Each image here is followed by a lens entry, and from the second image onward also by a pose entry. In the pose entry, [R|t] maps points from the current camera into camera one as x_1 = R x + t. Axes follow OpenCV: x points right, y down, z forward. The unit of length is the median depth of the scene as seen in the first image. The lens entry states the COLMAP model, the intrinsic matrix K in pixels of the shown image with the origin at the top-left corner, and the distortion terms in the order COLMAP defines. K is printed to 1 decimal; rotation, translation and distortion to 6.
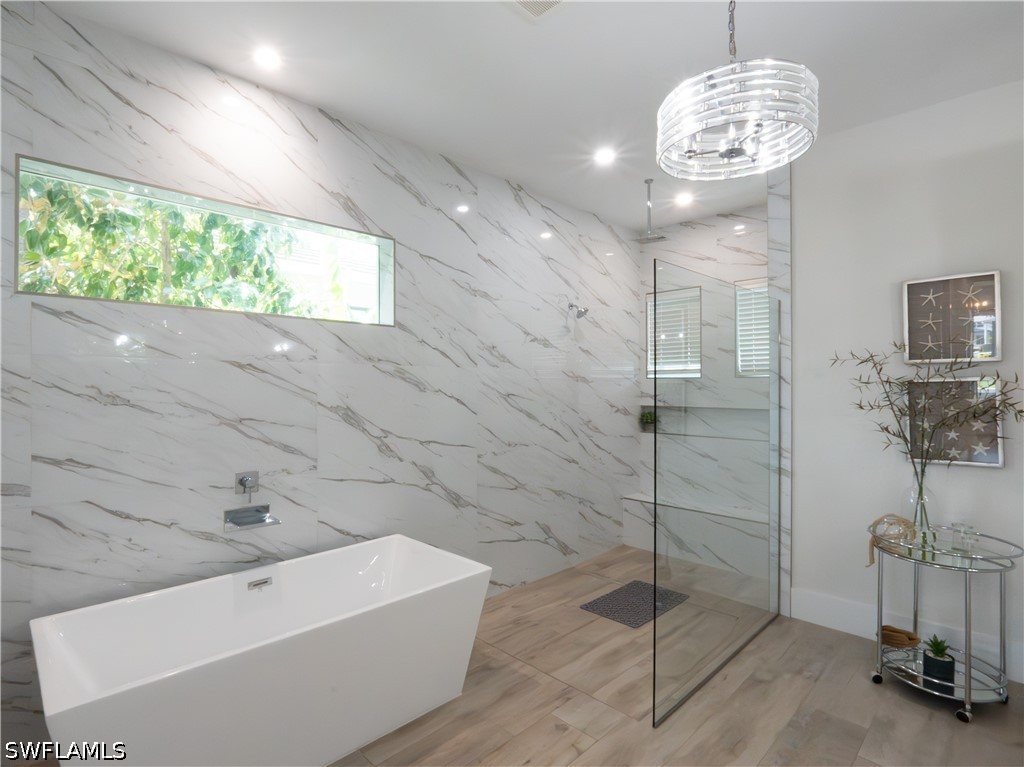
lens RADIAL K [[492.7, 0, 506.3], [0, 492.7, 385.8], [0, 0, 1]] dist [-0.004063, -0.003399]
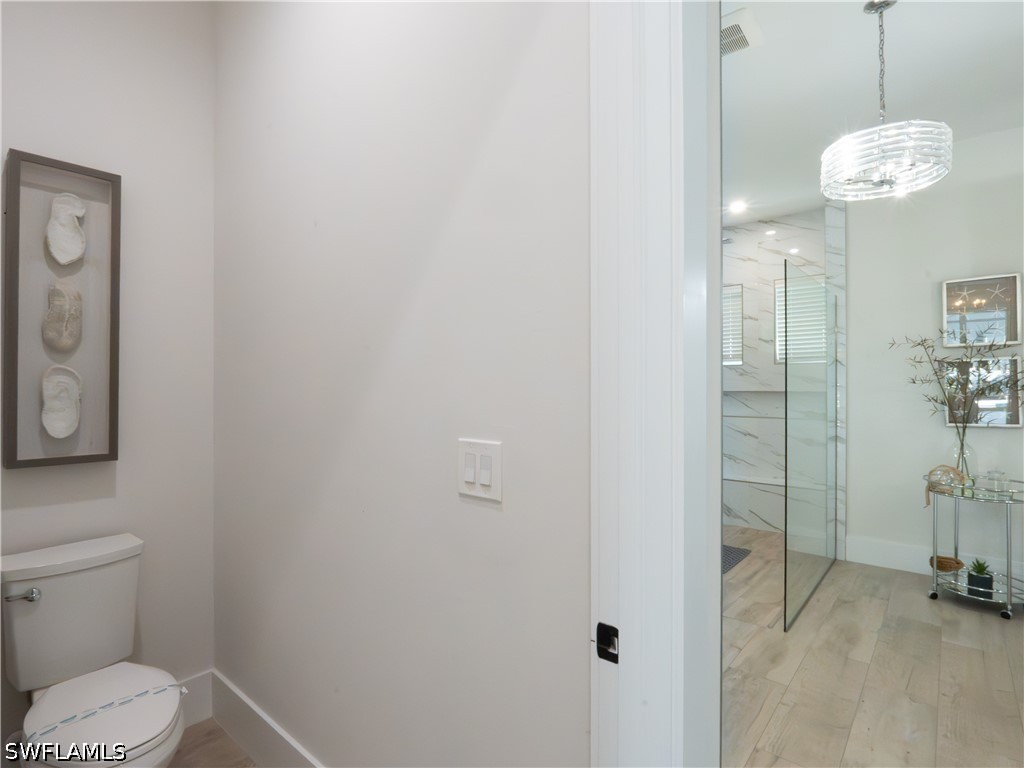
lens RADIAL K [[492.7, 0, 522.0], [0, 492.7, 386.5], [0, 0, 1]] dist [-0.004063, -0.003399]
pose [[0.996536, -0.005373, 0.082993, -0.374297], [0.004964, 0.999974, 0.005144, 0.044946], [-0.083019, -0.004714, 0.996537, -0.155456]]
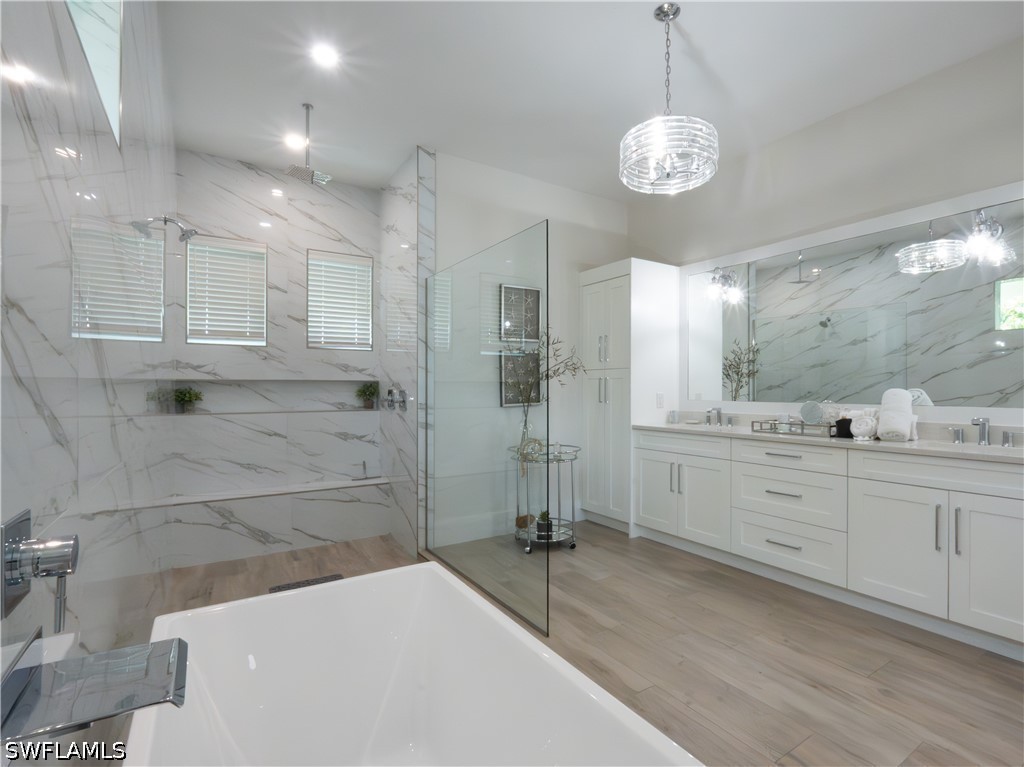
lens RADIAL K [[492.7, 0, 517.0], [0, 492.7, 383.3], [0, 0, 1]] dist [-0.004063, -0.003399]
pose [[0.248821, 0.000849, 0.968549, -0.641962], [-0.001911, 0.999998, -0.000386, 0.089923], [-0.968548, -0.001755, 0.248822, 0.625849]]
